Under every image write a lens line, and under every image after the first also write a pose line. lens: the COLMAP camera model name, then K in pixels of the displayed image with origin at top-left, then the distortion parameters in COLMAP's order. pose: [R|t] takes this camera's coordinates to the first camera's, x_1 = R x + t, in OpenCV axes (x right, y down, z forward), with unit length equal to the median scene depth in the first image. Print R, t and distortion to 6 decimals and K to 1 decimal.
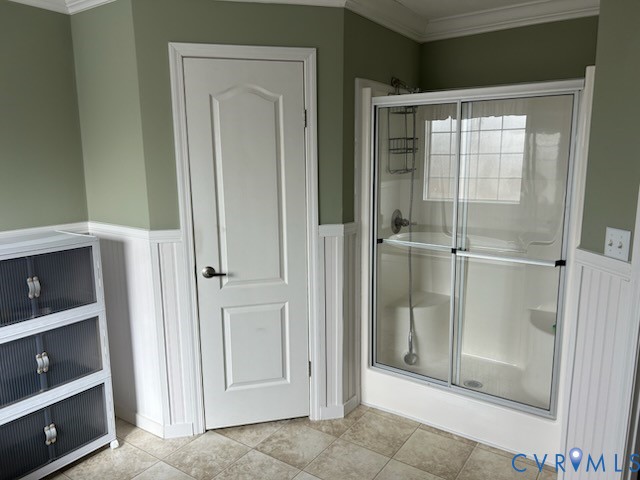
lens RADIAL K [[480.2, 0, 322.8], [0, 480.2, 240.1], [0, 0, 1]] dist [0.041508, -0.050408]
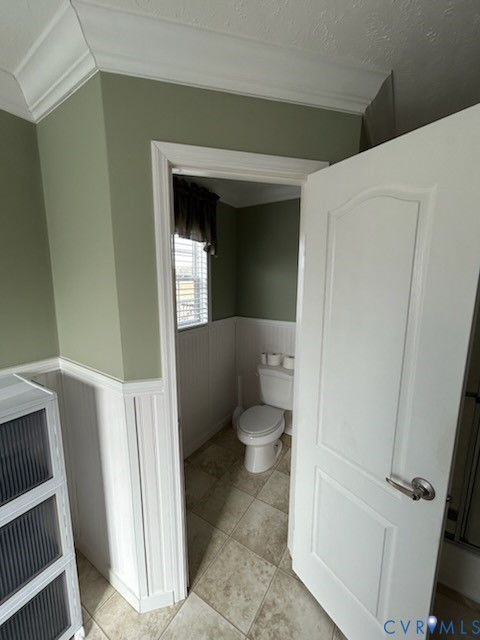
lens RADIAL K [[260.7, 0, 235.3], [0, 260.7, 319.5], [0, 0, 1]] dist [-0.006995, 0.000308]
pose [[0.999611, 0.004319, 0.027552, -0.179925], [-0.003711, 0.999749, -0.022094, -0.109120], [-0.027641, 0.021983, 0.999376, 0.542233]]
